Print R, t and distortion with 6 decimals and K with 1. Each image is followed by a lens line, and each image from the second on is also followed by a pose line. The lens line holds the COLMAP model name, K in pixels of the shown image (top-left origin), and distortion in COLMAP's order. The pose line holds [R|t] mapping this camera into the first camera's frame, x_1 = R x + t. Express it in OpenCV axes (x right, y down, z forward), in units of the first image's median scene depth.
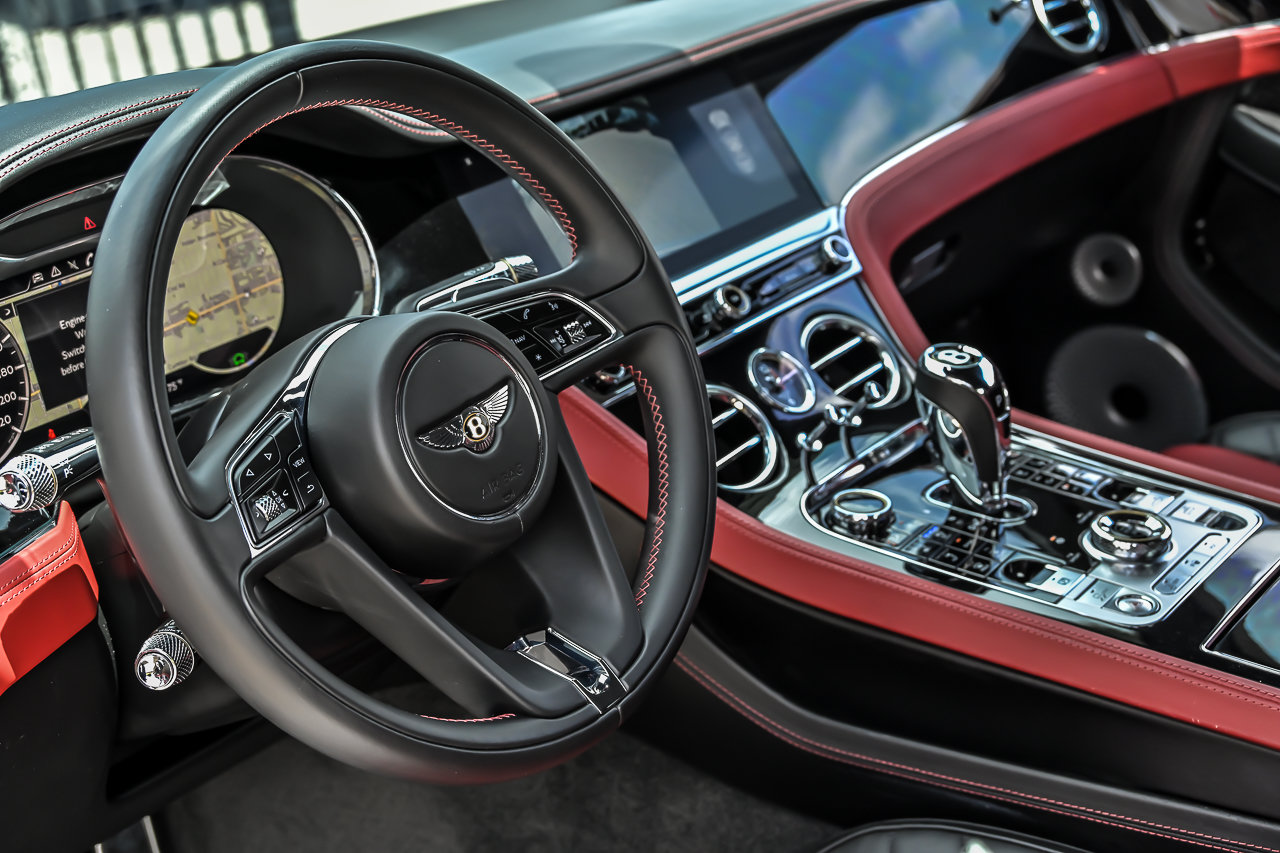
lens RADIAL K [[2044.8, 0, 641.1], [0, 2044.8, 431.4], [0, 0, 1]] dist [0.003004, 0.000000]
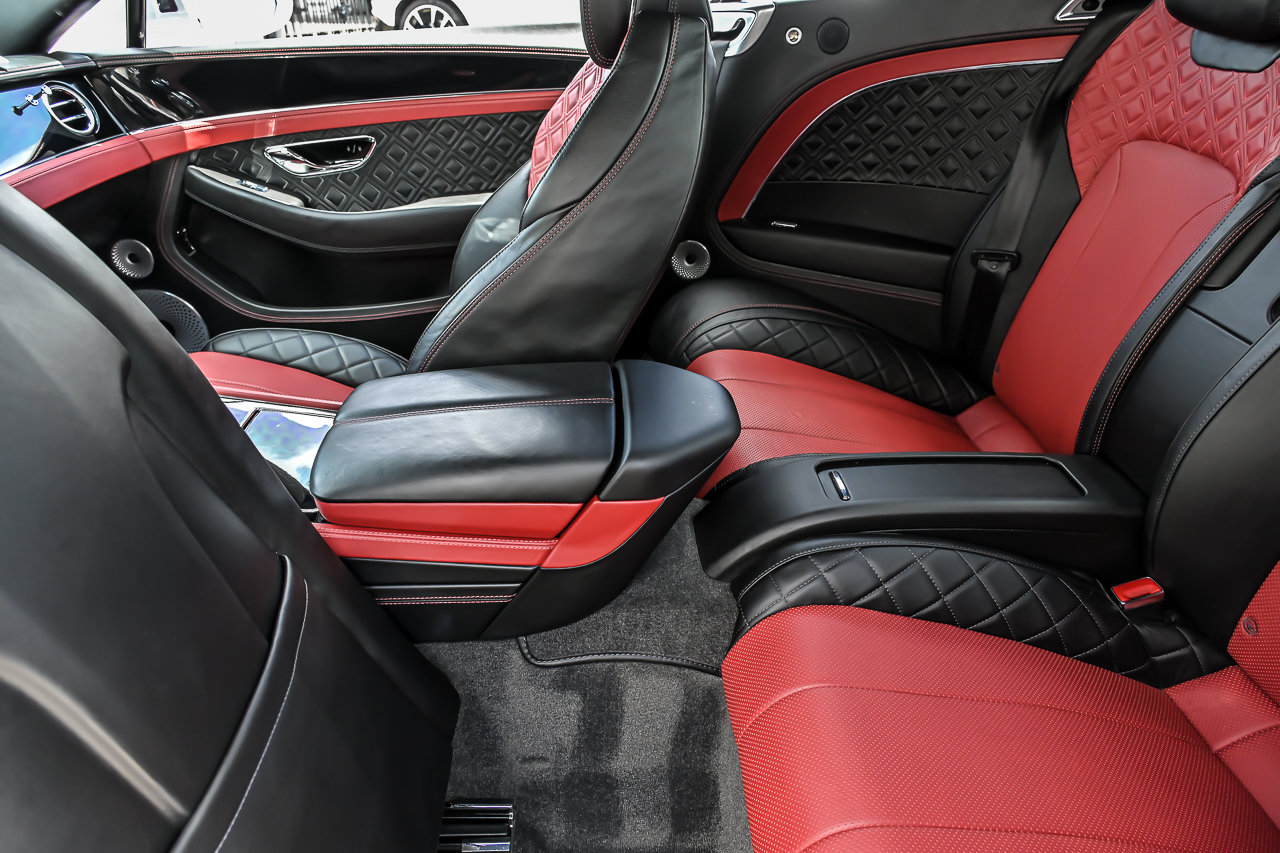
lens RADIAL K [[835.2, 0, 630.9], [0, 835.2, 427.5], [0, 0, 1]] dist [0.002466, -0.005671]
pose [[0.761685, -0.198550, 0.616778, 0.127151], [0.103670, 0.976974, 0.186476, -0.041183], [-0.639601, -0.078095, 0.764730, 0.226215]]
